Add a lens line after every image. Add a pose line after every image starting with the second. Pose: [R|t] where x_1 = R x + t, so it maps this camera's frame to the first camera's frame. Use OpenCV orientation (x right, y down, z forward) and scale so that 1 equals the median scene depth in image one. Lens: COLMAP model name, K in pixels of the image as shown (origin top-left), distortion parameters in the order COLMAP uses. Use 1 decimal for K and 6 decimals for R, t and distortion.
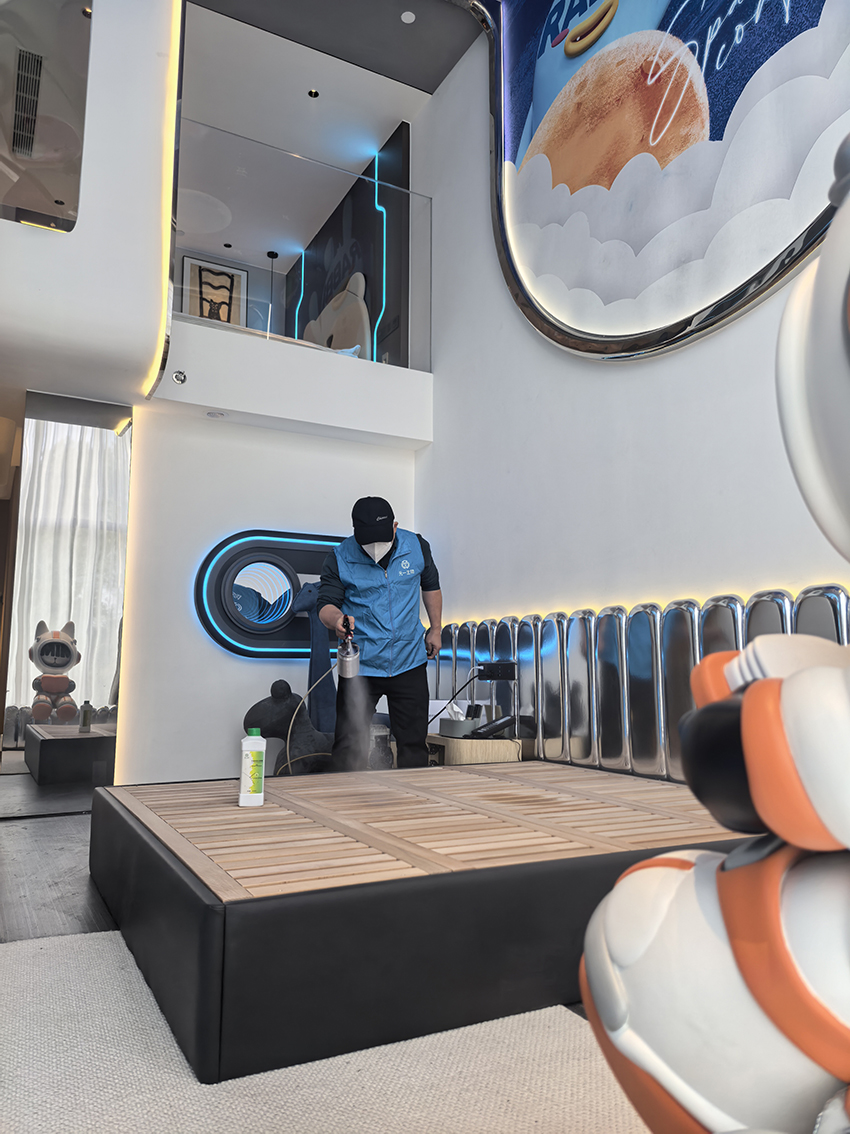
lens RADIAL K [[809.6, 0, 417.3], [0, 809.6, 558.4], [0, 0, 1]] dist [0.061399, -0.073948]
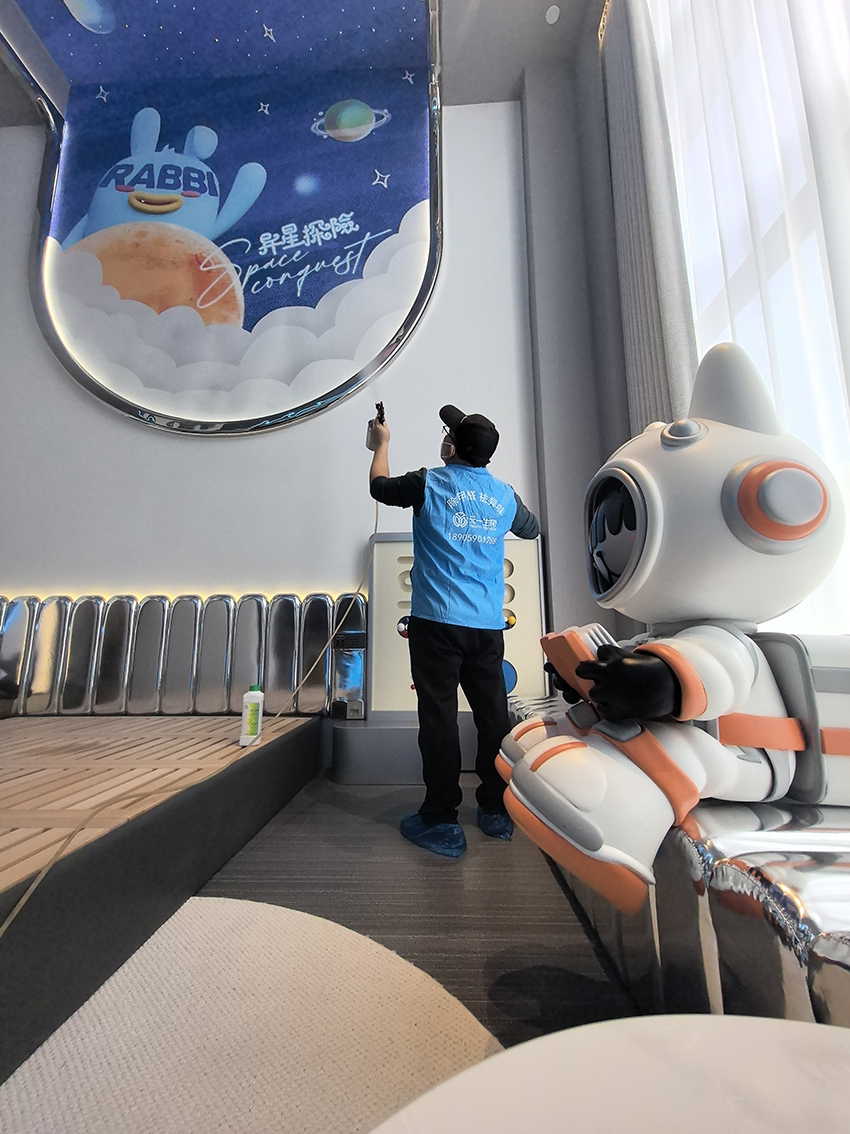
lens RADIAL K [[438.5, 0, 426.3], [0, 438.5, 570.1], [0, 0, 1]] dist [0.016426, -0.002779]
pose [[0.501300, 0.143662, 0.853264, -0.143154], [-0.116582, 0.988343, -0.097912, 0.028375], [-0.857384, -0.050392, 0.512205, 0.156127]]
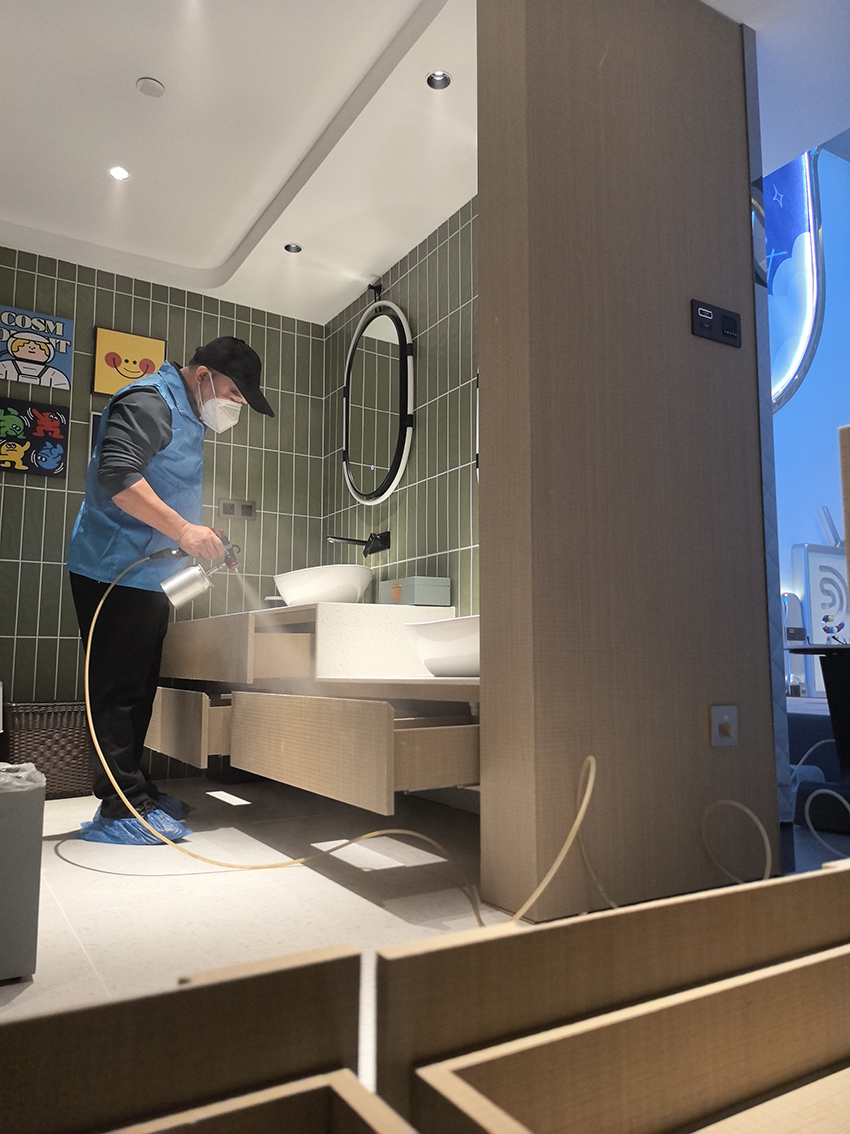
lens RADIAL K [[809.6, 0, 419.2], [0, 809.6, 570.8], [0, 0, 1]] dist [0.061399, -0.073948]
pose [[-0.051512, 0.120616, 0.991362, -1.071299], [-0.142972, 0.981564, -0.126853, 0.259905], [-0.988385, -0.148271, -0.033318, 1.363746]]
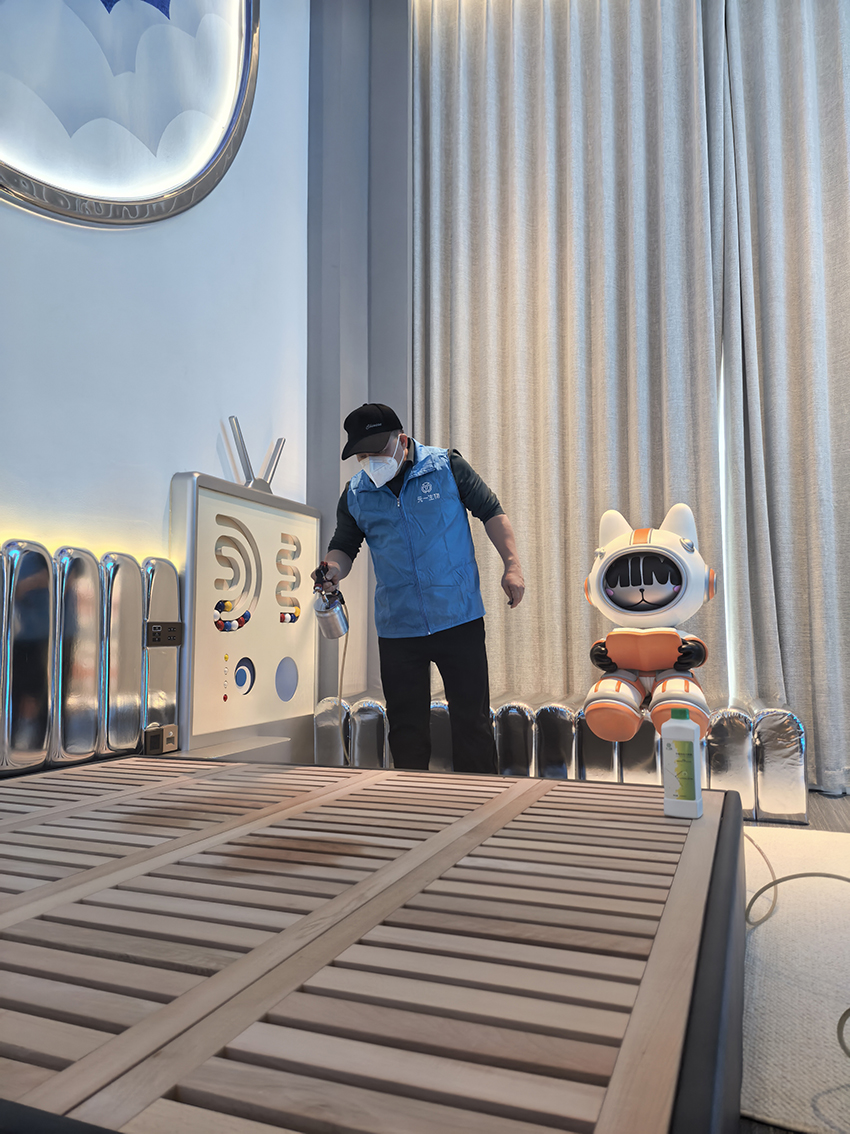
lens RADIAL K [[809.6, 0, 425.9], [0, 809.6, 571.1], [0, 0, 1]] dist [0.061399, -0.073948]
pose [[-0.652232, 0.068248, 0.754941, -0.389575], [-0.102660, 0.978810, -0.177179, 0.139871], [-0.751036, -0.193064, -0.631404, 0.940046]]
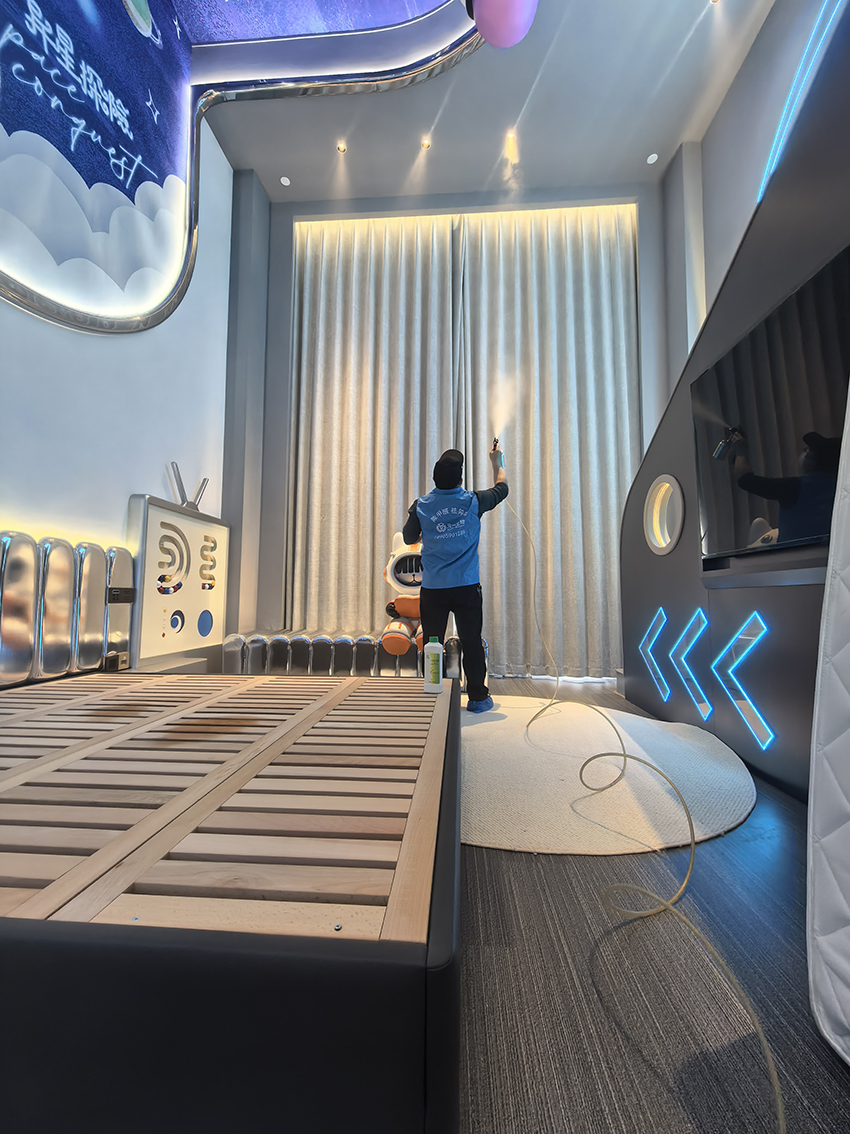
lens RADIAL K [[438.5, 0, 424.5], [0, 438.5, 569.1], [0, 0, 1]] dist [0.016426, -0.002779]
pose [[-0.845477, 0.037238, 0.532711, -0.377714], [-0.078529, 0.978050, -0.193004, 0.140603], [-0.528205, -0.205014, -0.823995, 0.940697]]
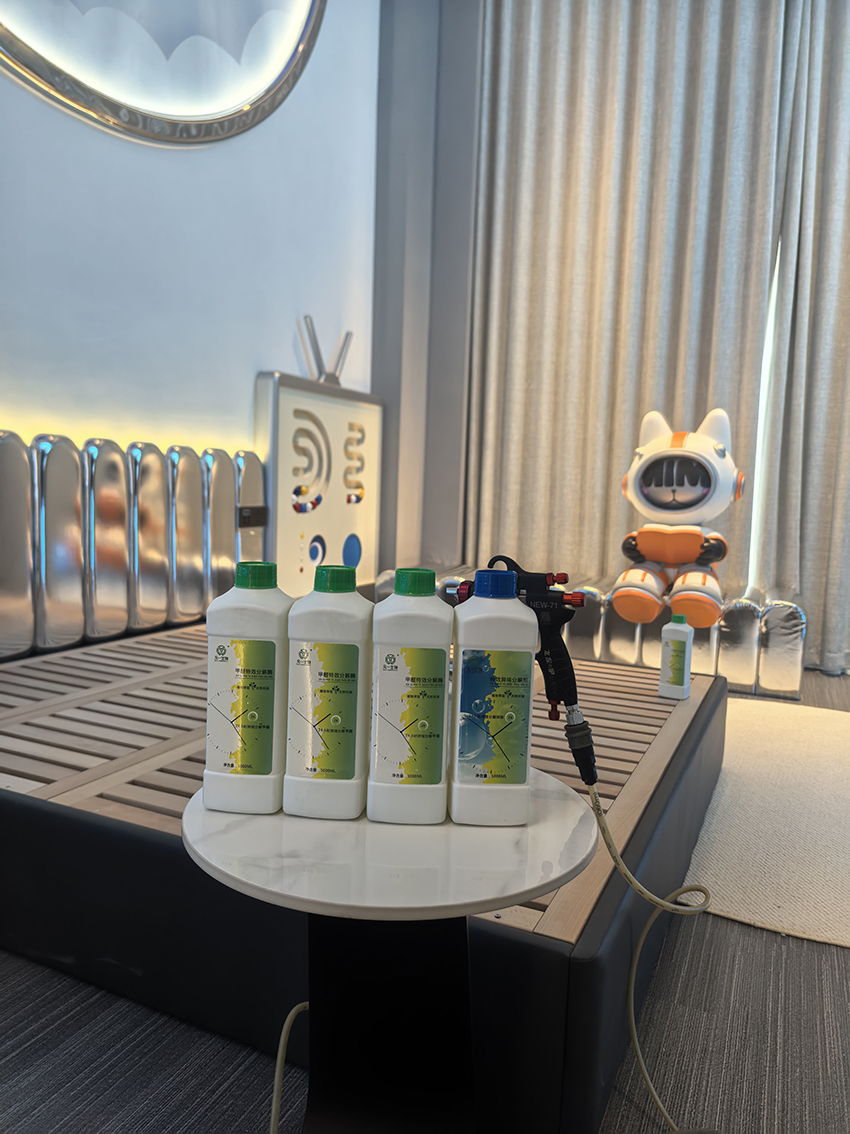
lens RADIAL K [[809.6, 0, 421.3], [0, 809.6, 569.0], [0, 0, 1]] dist [0.061399, -0.073948]
pose [[-0.601565, -0.094695, 0.793191, -0.477342], [-0.143528, 0.989603, 0.009291, 0.107058], [-0.785824, -0.108256, -0.608902, 1.026532]]
